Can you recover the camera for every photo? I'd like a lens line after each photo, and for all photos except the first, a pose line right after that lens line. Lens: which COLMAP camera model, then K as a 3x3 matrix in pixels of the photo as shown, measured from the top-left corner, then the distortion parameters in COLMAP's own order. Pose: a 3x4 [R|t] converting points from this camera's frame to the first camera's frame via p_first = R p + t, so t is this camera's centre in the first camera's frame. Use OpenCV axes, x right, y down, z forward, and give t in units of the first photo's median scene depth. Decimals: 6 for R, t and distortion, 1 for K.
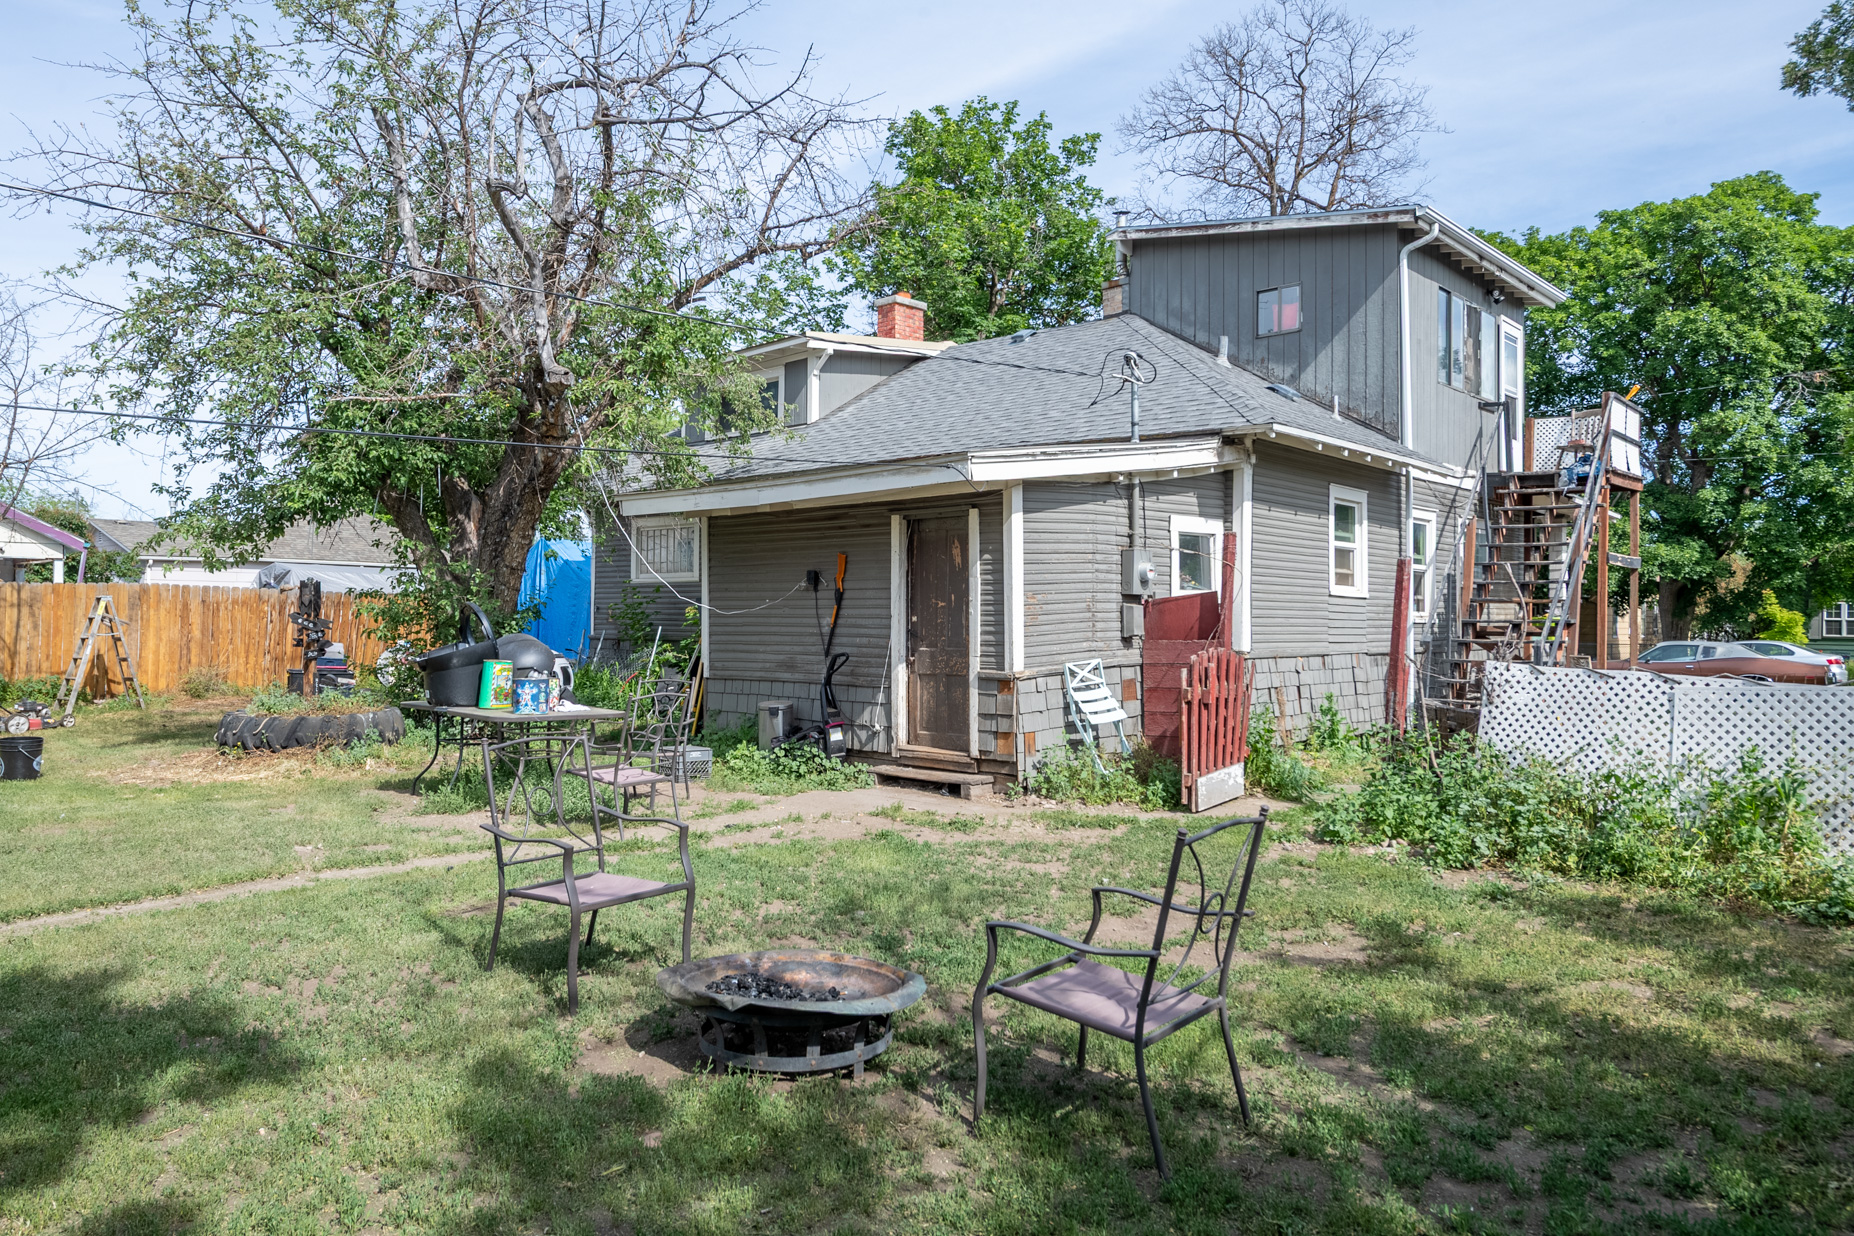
lens RADIAL K [[1216.4, 0, 927.0], [0, 1216.4, 618.0], [0, 0, 1]] dist [0.002050, 0.001635]
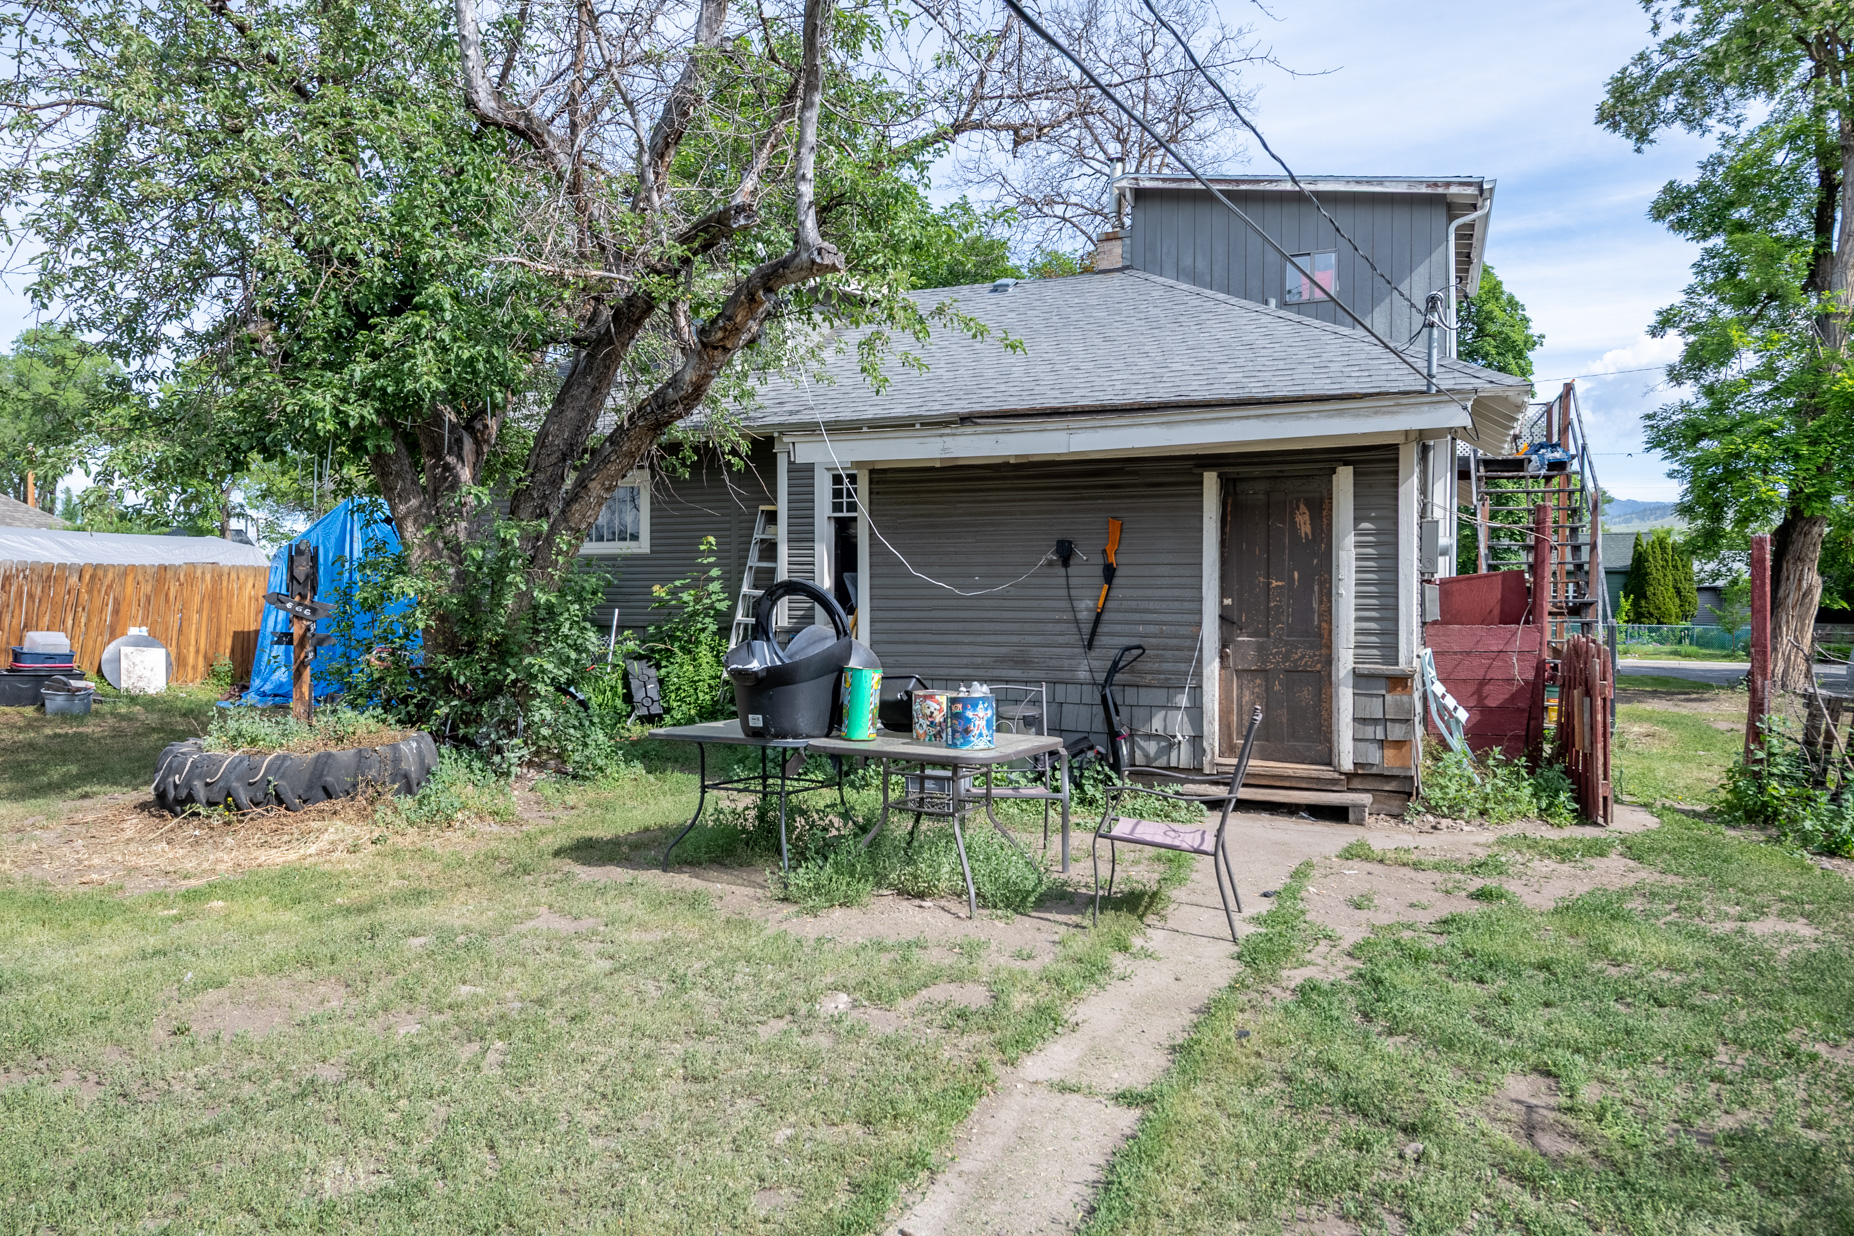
lens RADIAL K [[1173.6, 0, 927.0], [0, 1173.6, 618.0], [0, 0, 1]] dist [0.004153, 0.000625]
pose [[0.944741, -0.007313, 0.327737, -0.451832], [0.000572, 0.999786, 0.020659, -0.004630], [-0.327818, -0.019330, 0.944543, 0.327047]]
